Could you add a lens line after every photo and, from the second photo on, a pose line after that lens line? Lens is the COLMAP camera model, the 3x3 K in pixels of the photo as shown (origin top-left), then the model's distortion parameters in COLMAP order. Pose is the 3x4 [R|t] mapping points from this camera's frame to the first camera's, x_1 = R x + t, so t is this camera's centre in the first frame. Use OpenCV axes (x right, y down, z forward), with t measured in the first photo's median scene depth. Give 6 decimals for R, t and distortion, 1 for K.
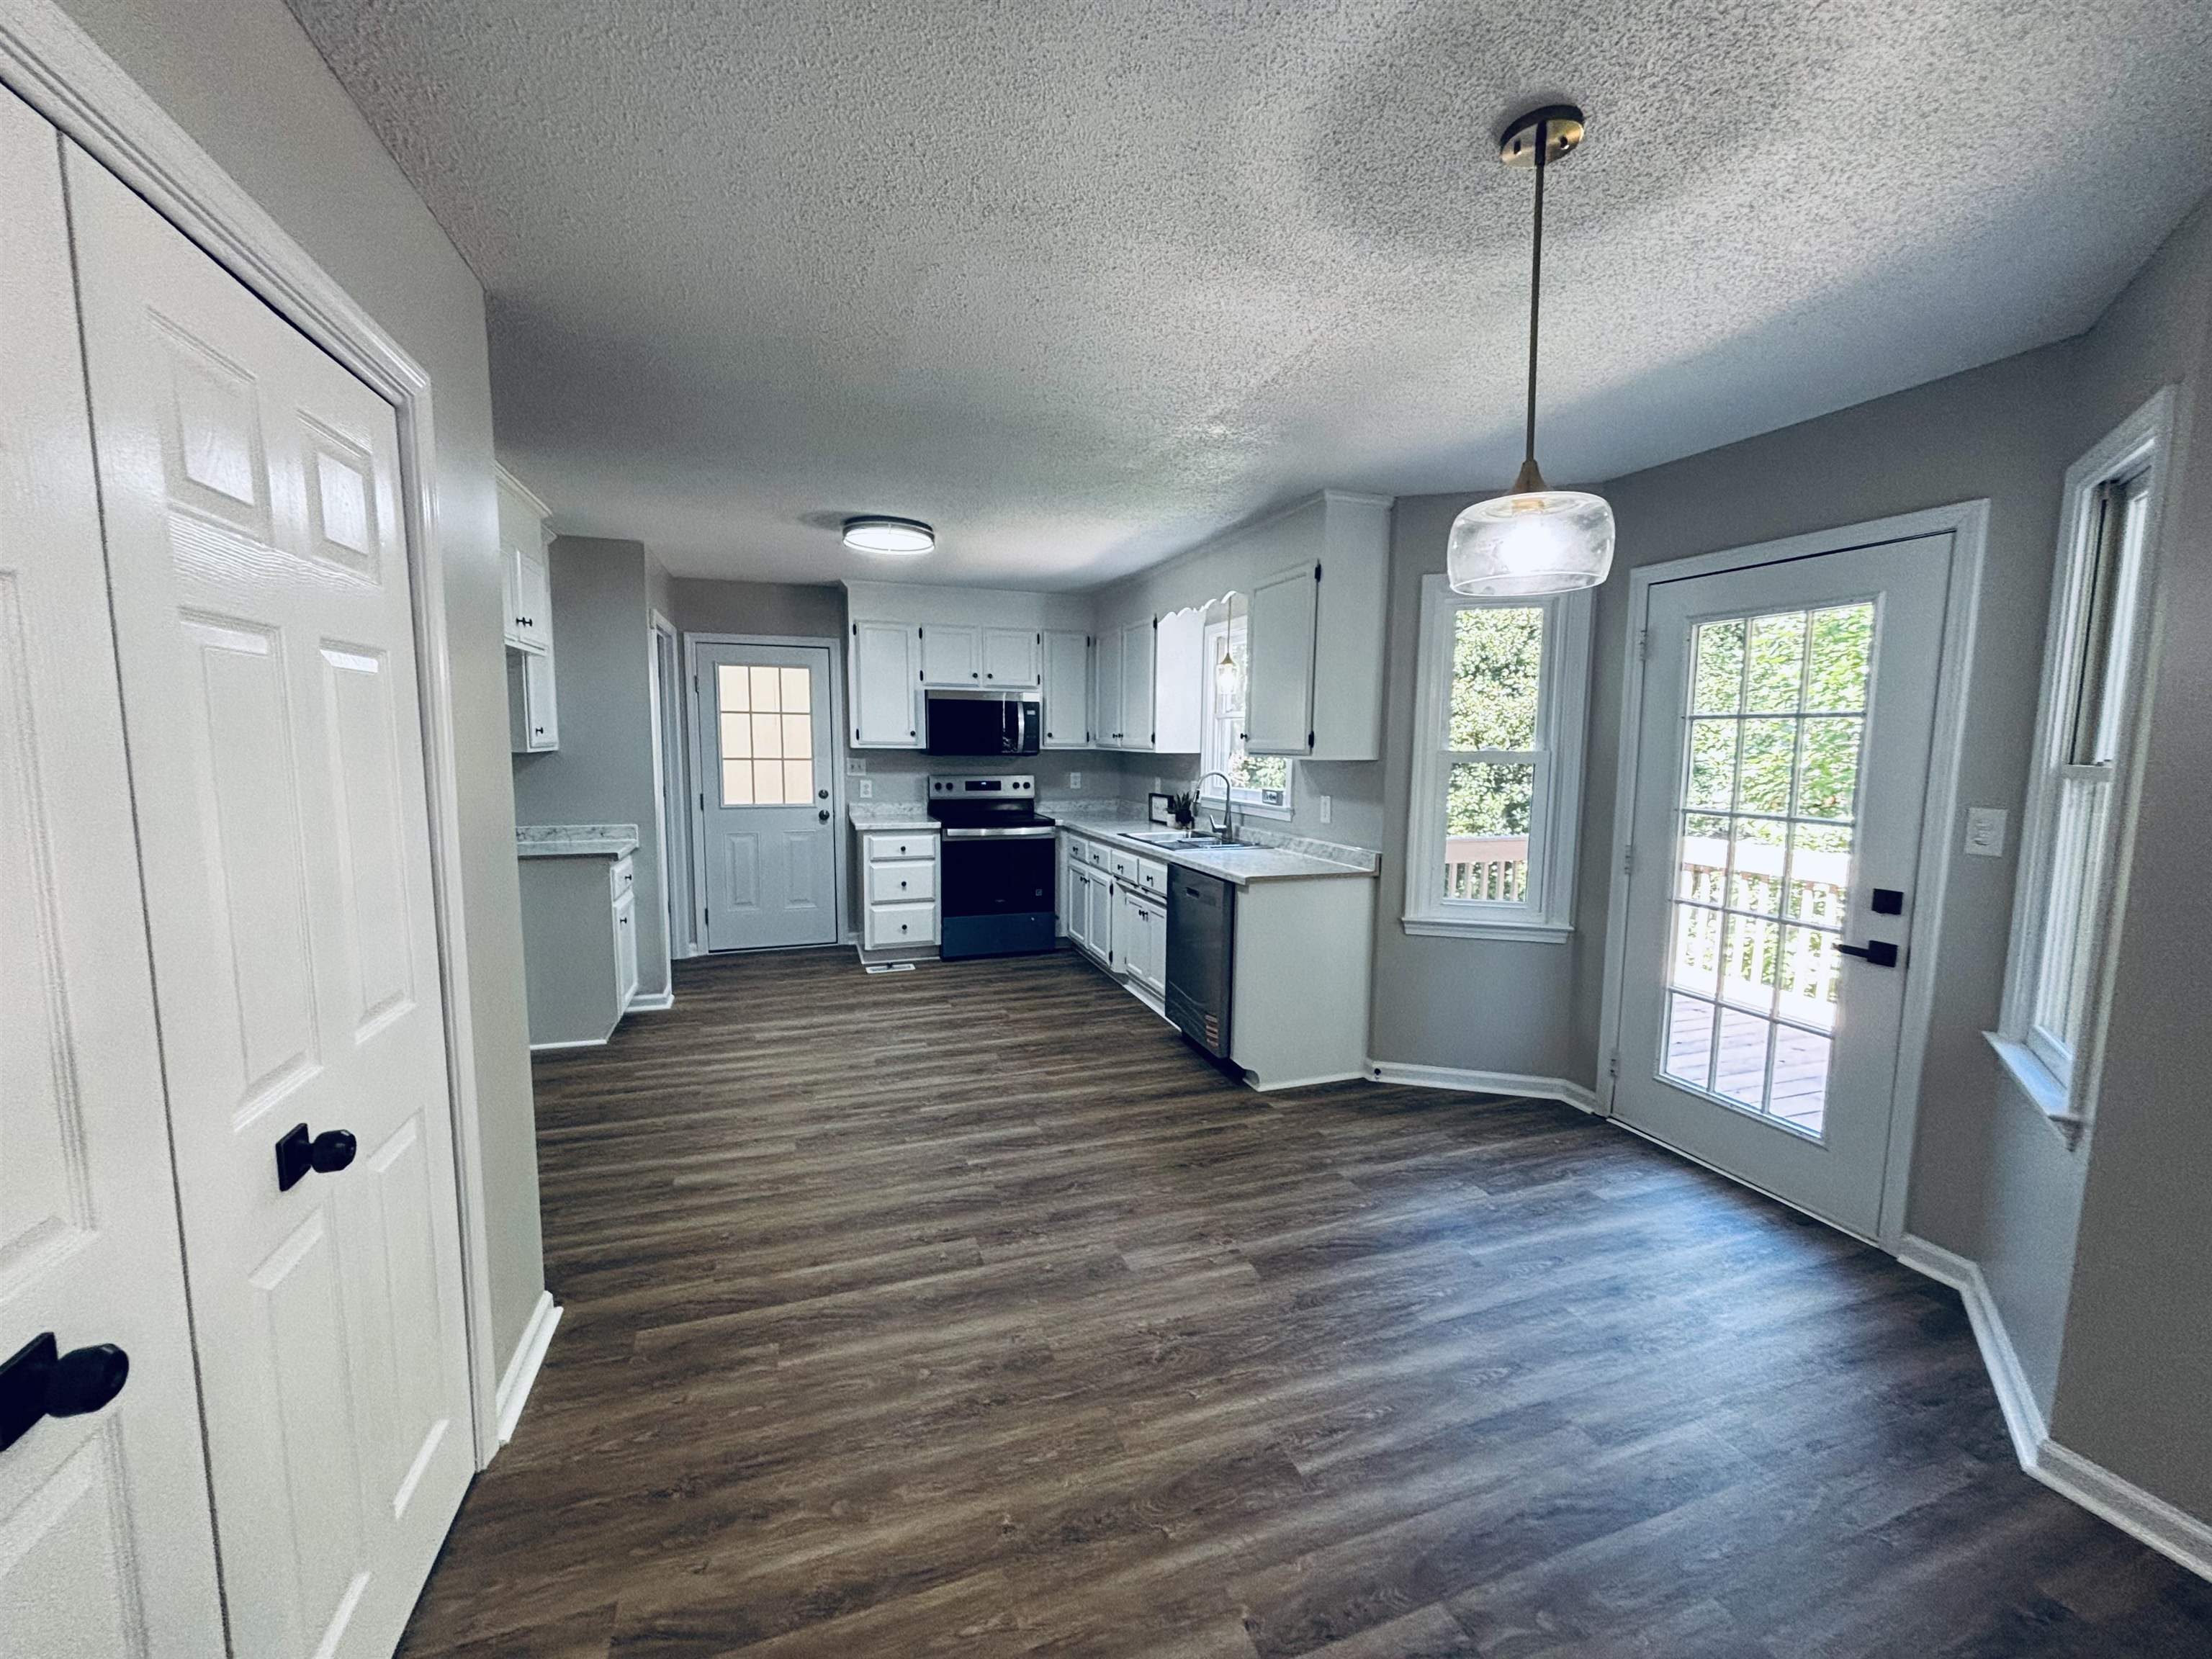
lens RADIAL K [[889.5, 0, 1101.8], [0, 889.5, 828.4], [0, 0, 1]] dist [0.004033, -0.001869]
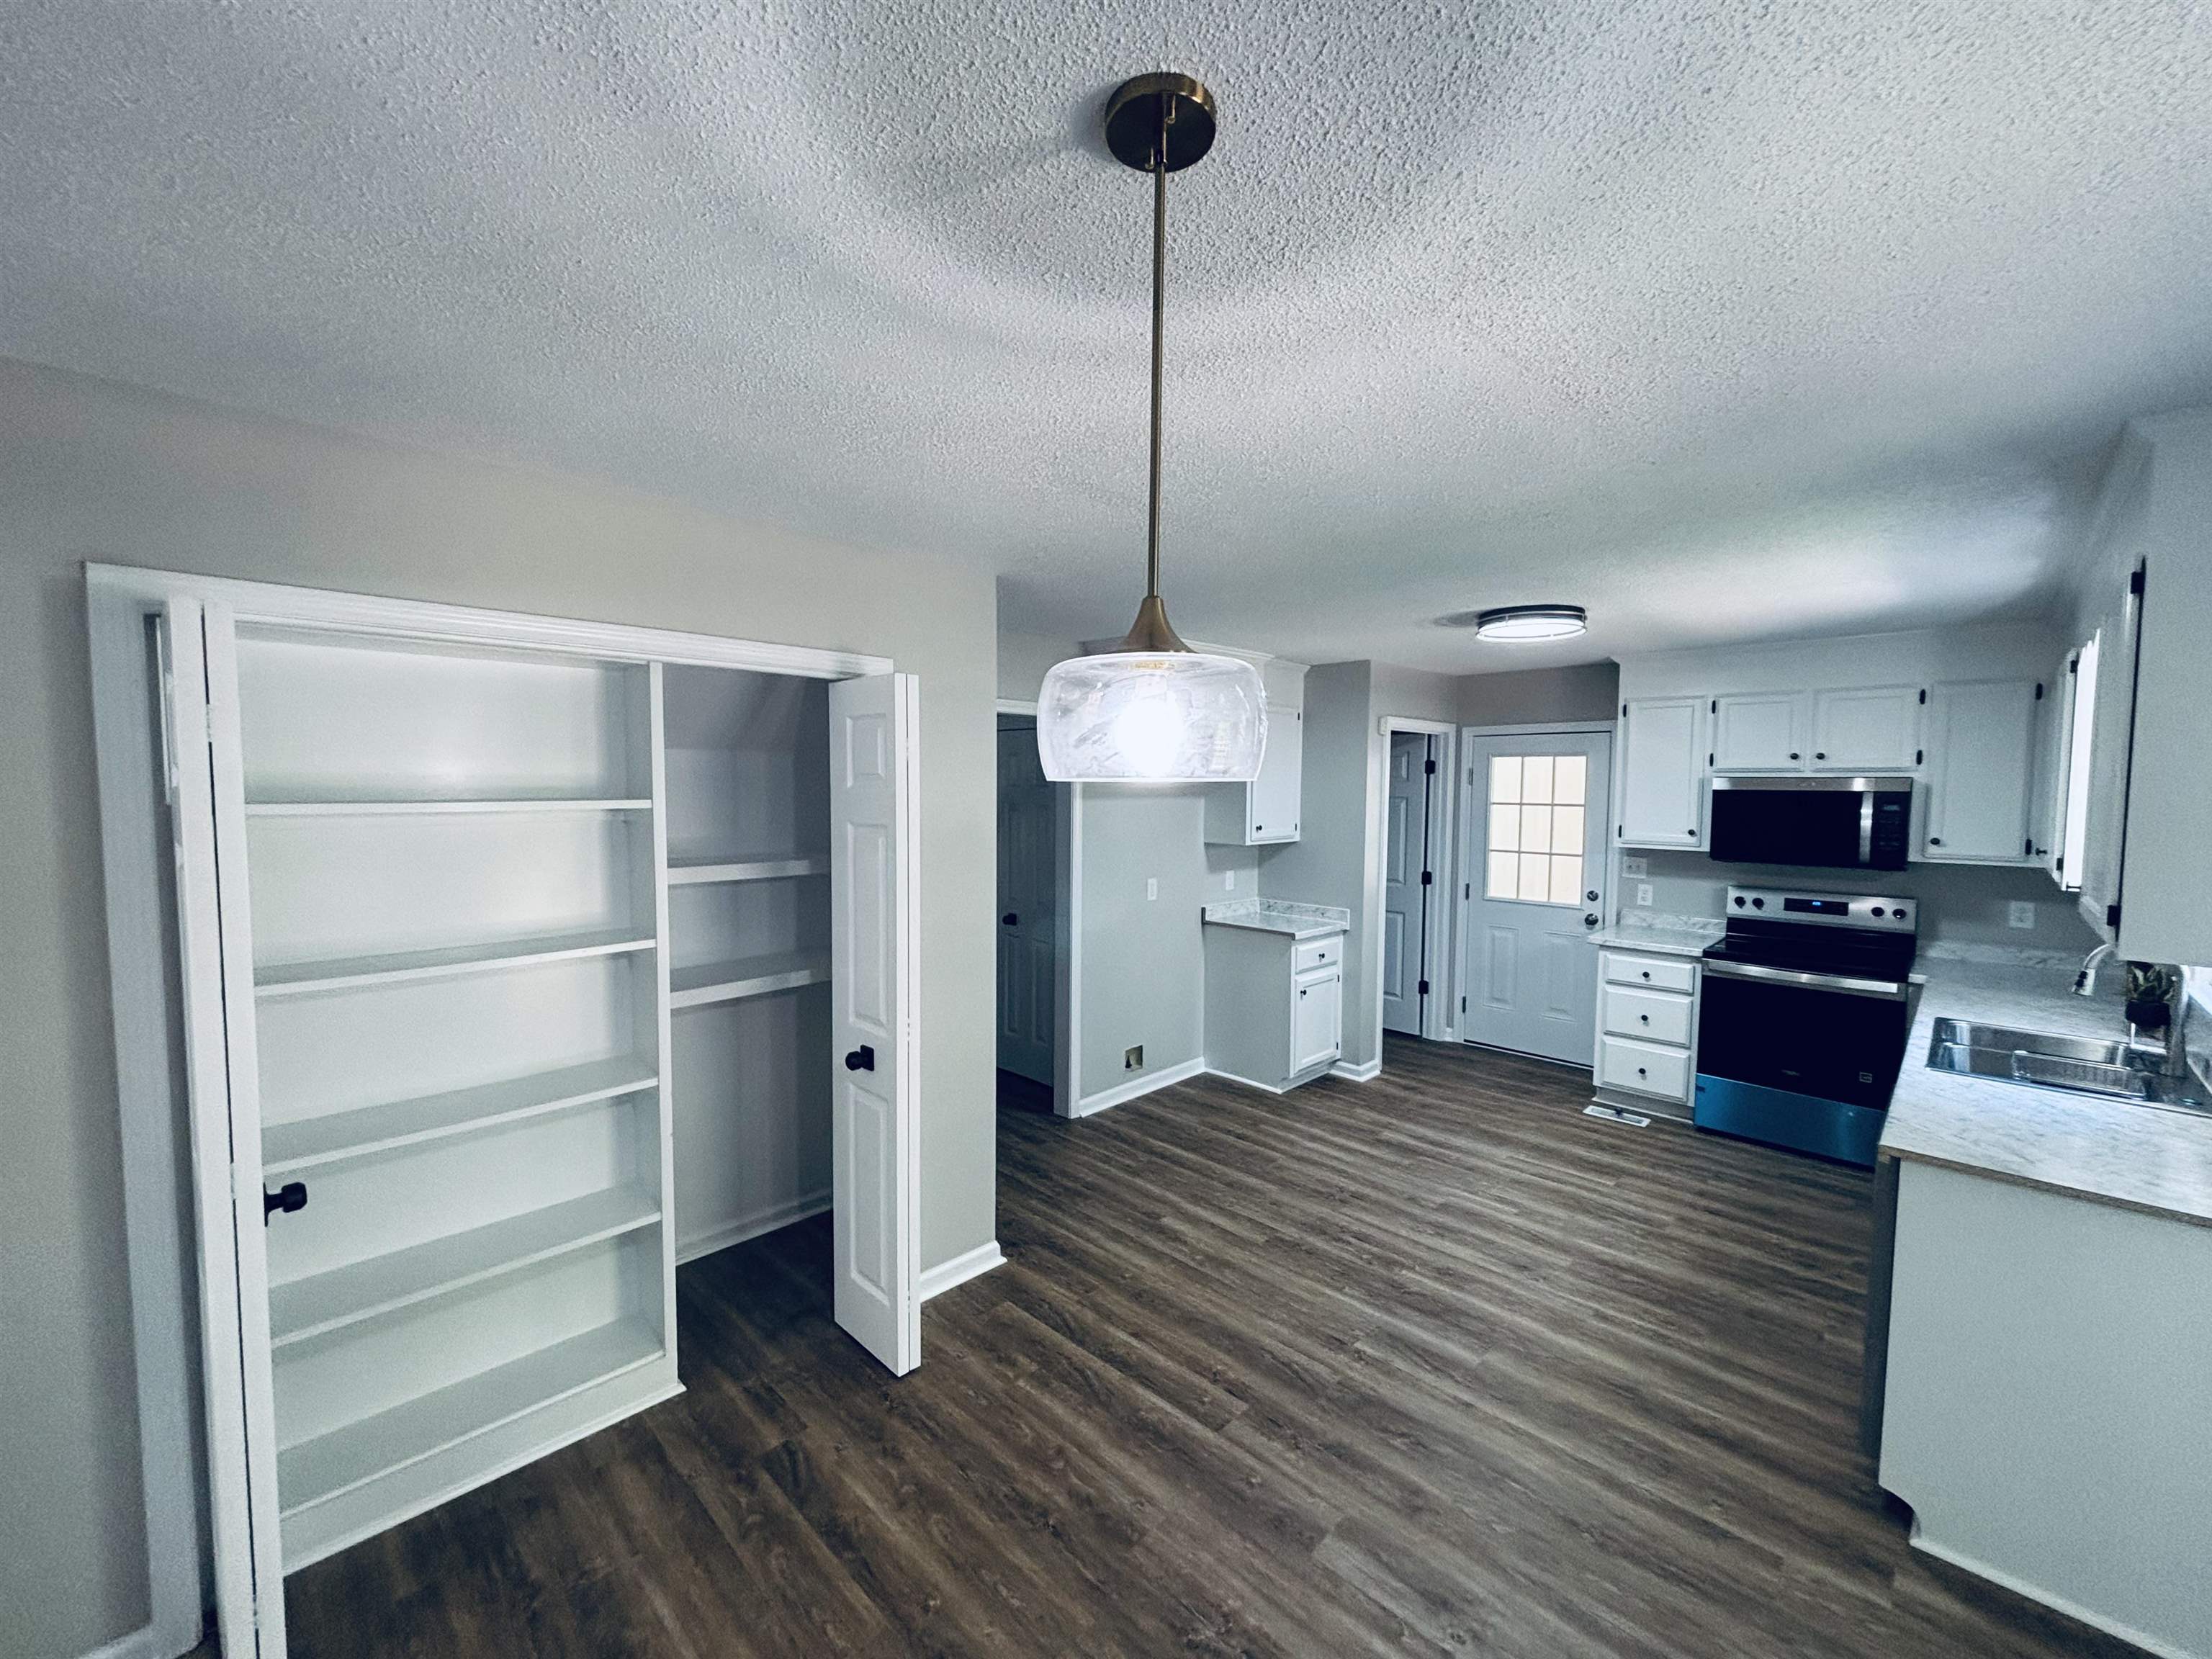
lens RADIAL K [[889.5, 0, 1101.7], [0, 889.5, 822.8], [0, 0, 1]] dist [0.004033, -0.001869]
pose [[0.440879, 0.033918, -0.896926, 0.433314], [-0.093139, 0.995620, -0.008132, -0.095302], [0.892721, 0.087124, 0.442107, 0.273636]]
